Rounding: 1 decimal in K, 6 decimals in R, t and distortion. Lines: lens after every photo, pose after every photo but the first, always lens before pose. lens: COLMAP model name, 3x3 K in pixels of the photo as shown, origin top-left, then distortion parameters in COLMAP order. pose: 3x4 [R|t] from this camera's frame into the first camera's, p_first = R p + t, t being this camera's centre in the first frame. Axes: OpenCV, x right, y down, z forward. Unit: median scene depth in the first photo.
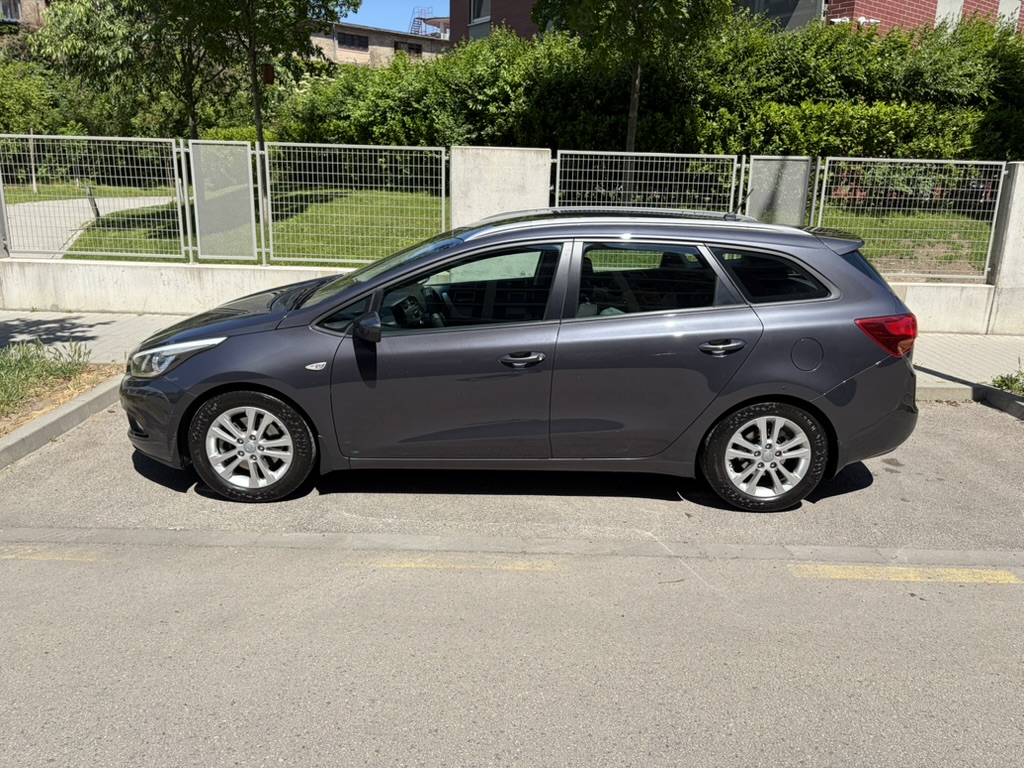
lens RADIAL K [[780.2, 0, 517.8], [0, 780.2, 384.0], [0, 0, 1]] dist [0.030172, -0.011762]
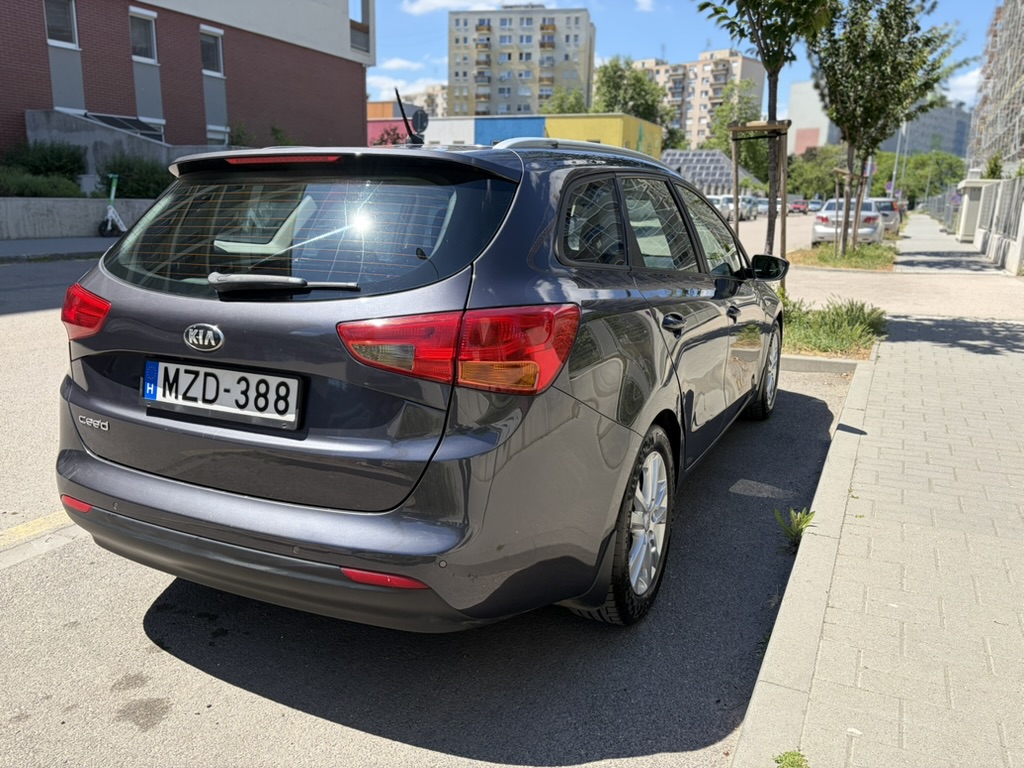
lens RADIAL K [[780.2, 0, 517.8], [0, 780.2, 384.0], [0, 0, 1]] dist [0.030172, -0.011762]
pose [[-0.445681, 0.172052, -0.878502, 0.901427], [-0.262097, 0.913273, 0.311828, -0.295377], [0.855963, 0.369229, -0.361935, 1.562074]]
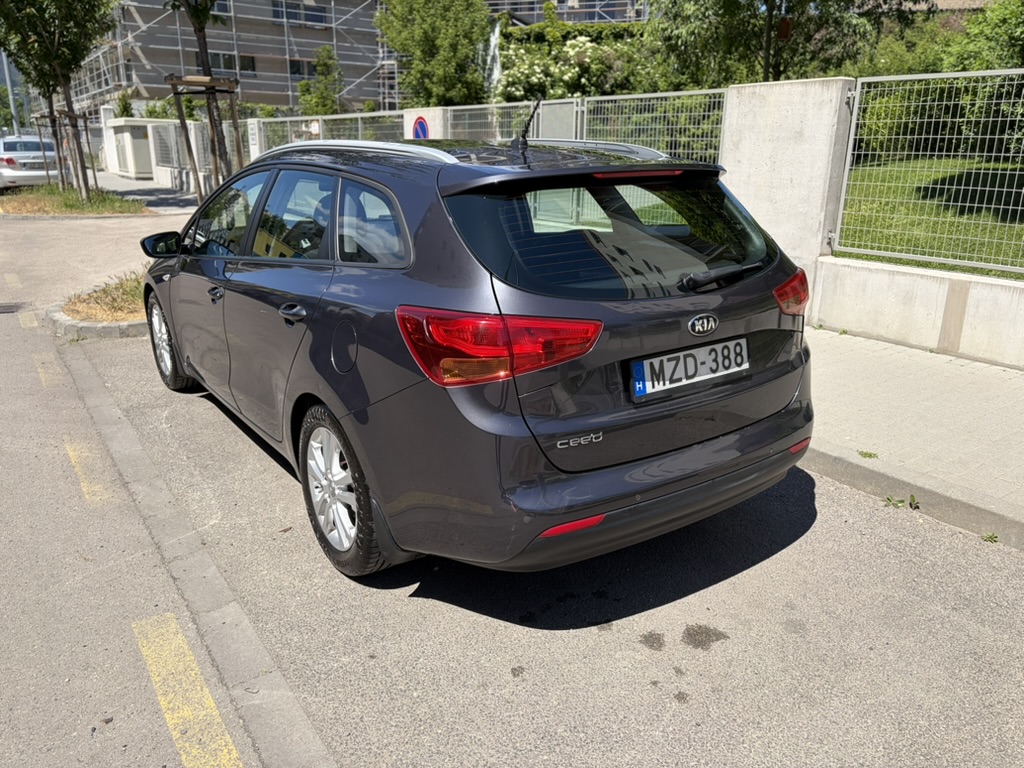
lens RADIAL K [[780.2, 0, 517.8], [0, 780.2, 384.0], [0, 0, 1]] dist [0.030172, -0.011762]
pose [[0.567269, 0.221819, -0.793097, 0.964730], [-0.208337, 0.970370, 0.122384, -0.118142], [0.796744, 0.095807, 0.596674, 0.736084]]
